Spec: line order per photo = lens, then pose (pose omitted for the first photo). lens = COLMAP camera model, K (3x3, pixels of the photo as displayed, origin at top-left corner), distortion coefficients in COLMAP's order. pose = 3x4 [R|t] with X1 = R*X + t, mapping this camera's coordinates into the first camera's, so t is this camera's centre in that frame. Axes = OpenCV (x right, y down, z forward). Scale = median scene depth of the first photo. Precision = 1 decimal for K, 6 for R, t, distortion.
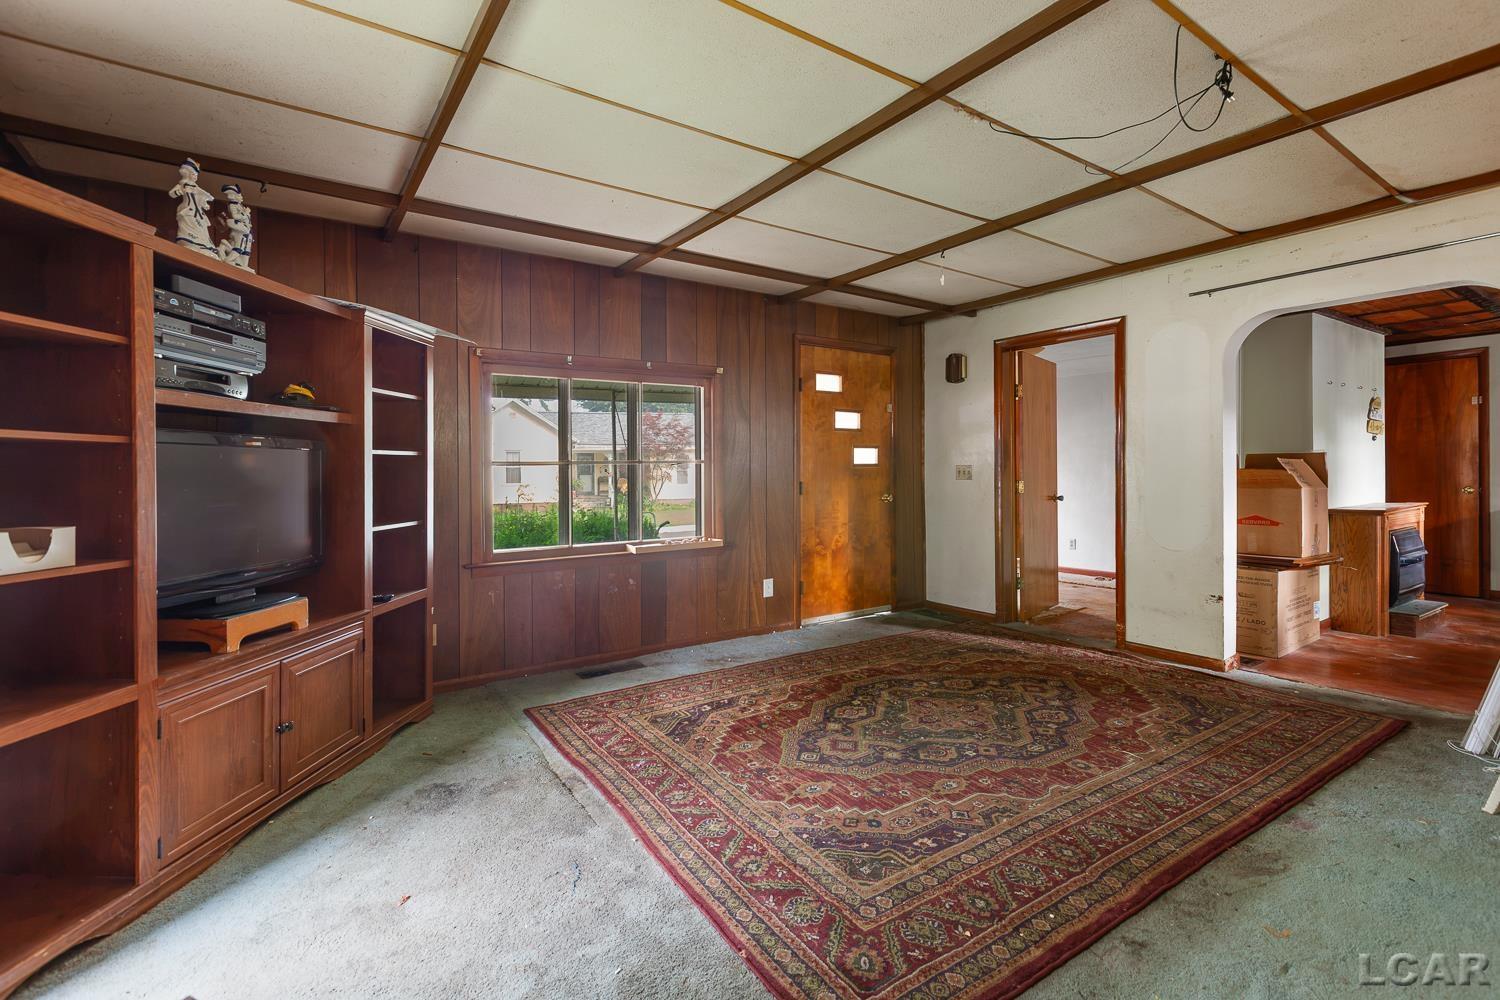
lens RADIAL K [[681.8, 0, 745.8], [0, 681.8, 478.1], [0, 0, 1]] dist [0.000940, -0.000071]
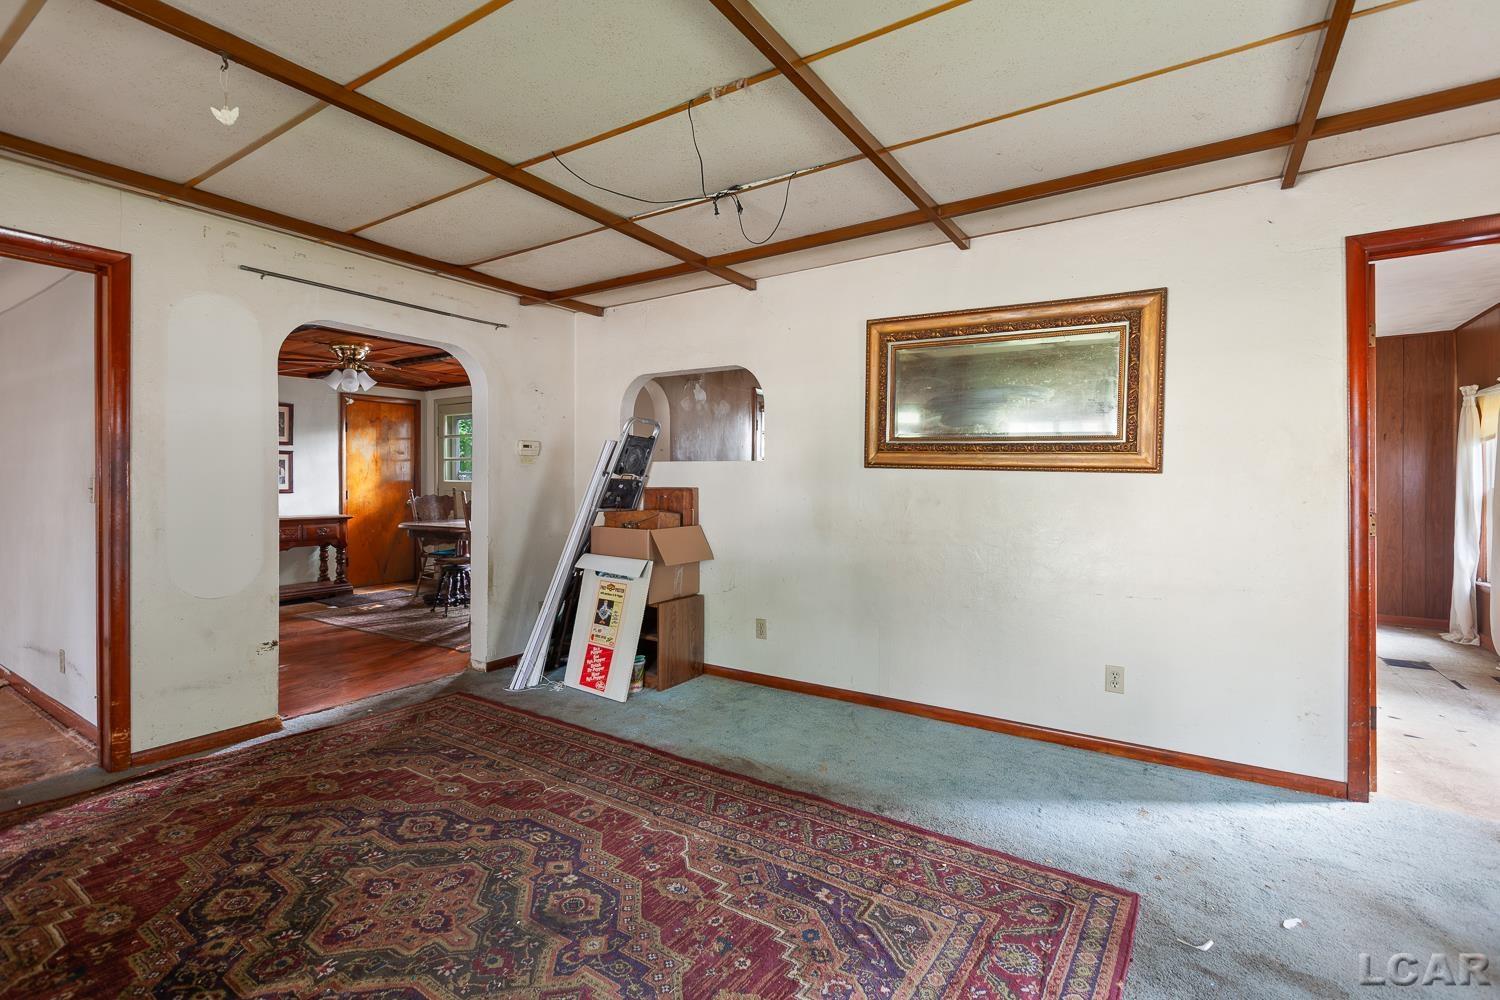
lens RADIAL K [[681.8, 0, 745.8], [0, 681.8, 478.1], [0, 0, 1]] dist [0.000940, -0.000071]
pose [[-0.380034, 0.012487, 0.924888, -0.411050], [0.012717, 0.999885, -0.008274, -0.016506], [-0.924885, 0.008617, -0.380149, 1.070614]]
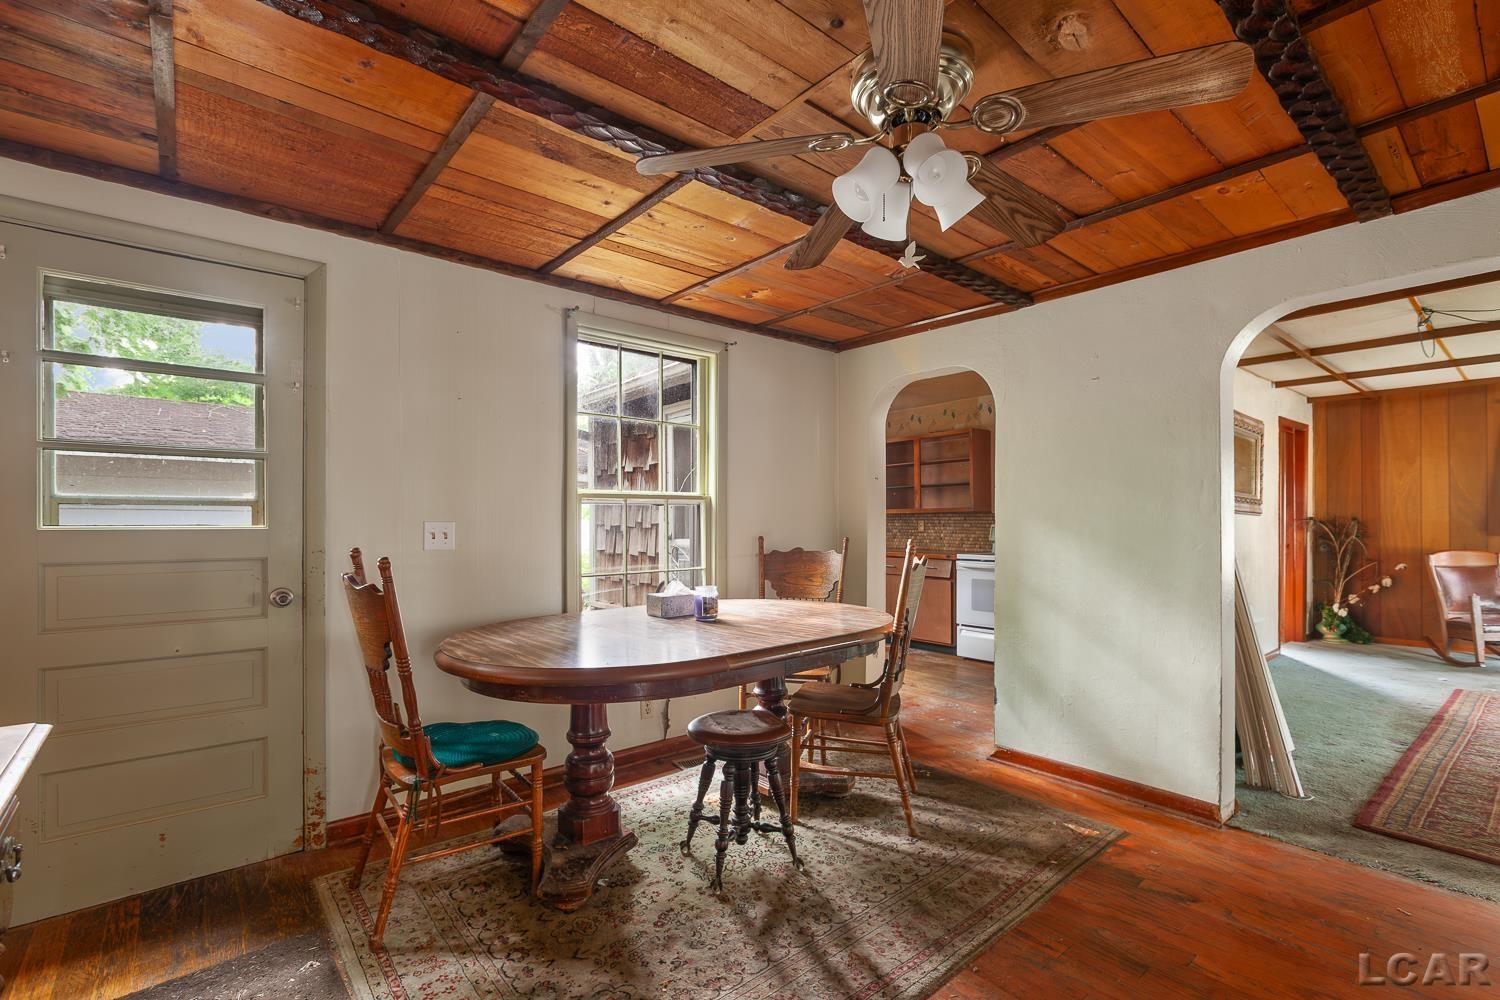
lens RADIAL K [[676.2, 0, 747.7], [0, 676.2, 519.7], [0, 0, 1]] dist [-0.000513, -0.000023]
pose [[-0.995295, 0.011666, -0.096189, 1.975264], [0.010591, 0.999876, 0.011683, -0.051630], [0.096313, 0.010609, -0.995295, 1.930289]]
